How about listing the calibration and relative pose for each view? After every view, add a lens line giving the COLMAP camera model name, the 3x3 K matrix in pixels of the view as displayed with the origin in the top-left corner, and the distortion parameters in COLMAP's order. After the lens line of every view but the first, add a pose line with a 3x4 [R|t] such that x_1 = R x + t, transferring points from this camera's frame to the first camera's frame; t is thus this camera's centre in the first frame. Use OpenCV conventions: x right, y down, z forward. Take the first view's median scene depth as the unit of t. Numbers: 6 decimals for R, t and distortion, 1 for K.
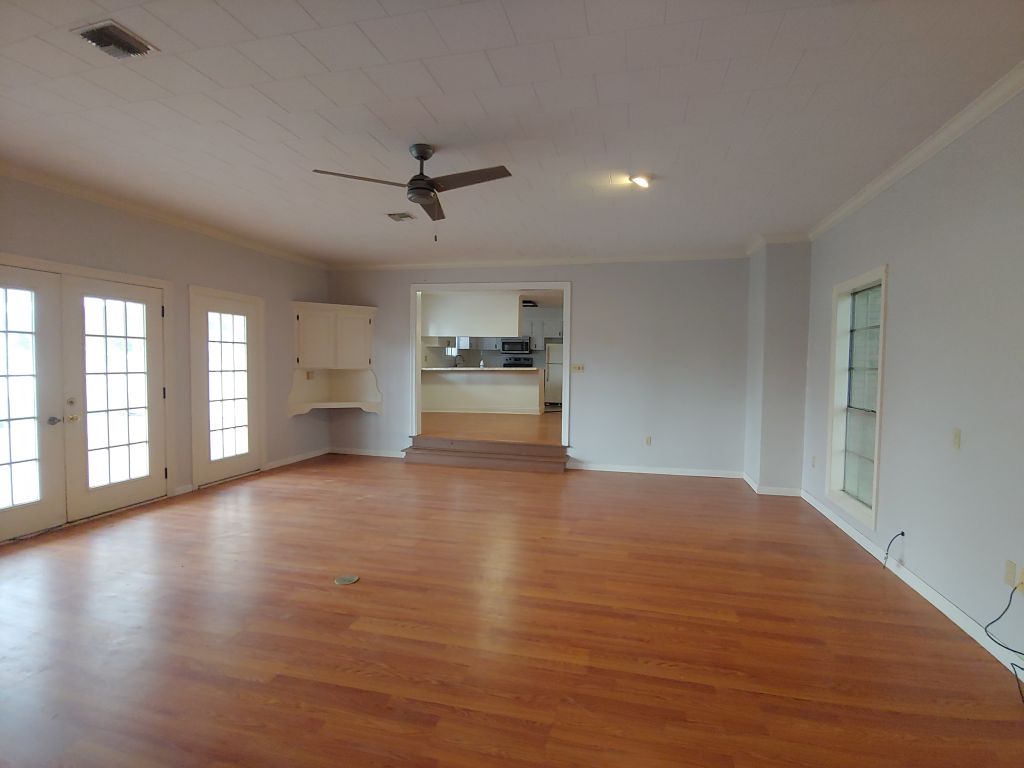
lens RADIAL K [[677.9, 0, 512.0], [0, 677.9, 384.0], [0, 0, 1]] dist [0.470963, 0.000398]
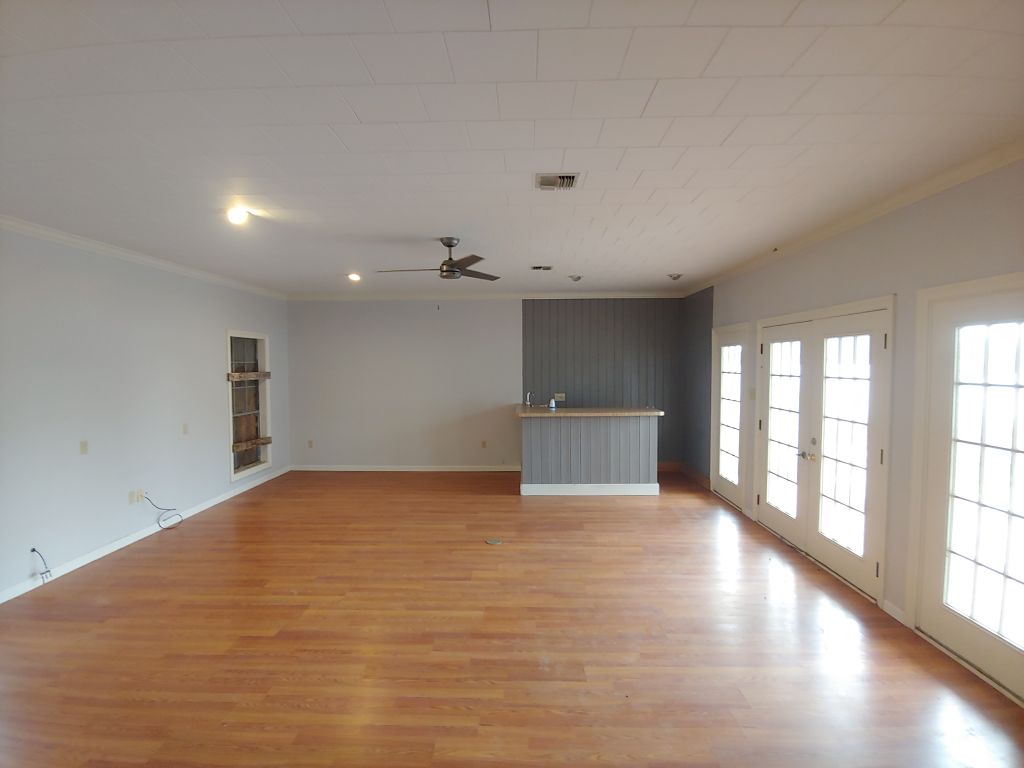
lens RADIAL K [[505.6, 0, 512.0], [0, 505.6, 384.0], [0, 0, 1]] dist [-0.010675, 0.000368]
pose [[-0.974968, 0.019003, -0.221532, -0.031784], [0.003407, 0.997501, 0.070573, -0.106775], [0.222319, 0.068052, -0.972596, 1.640633]]
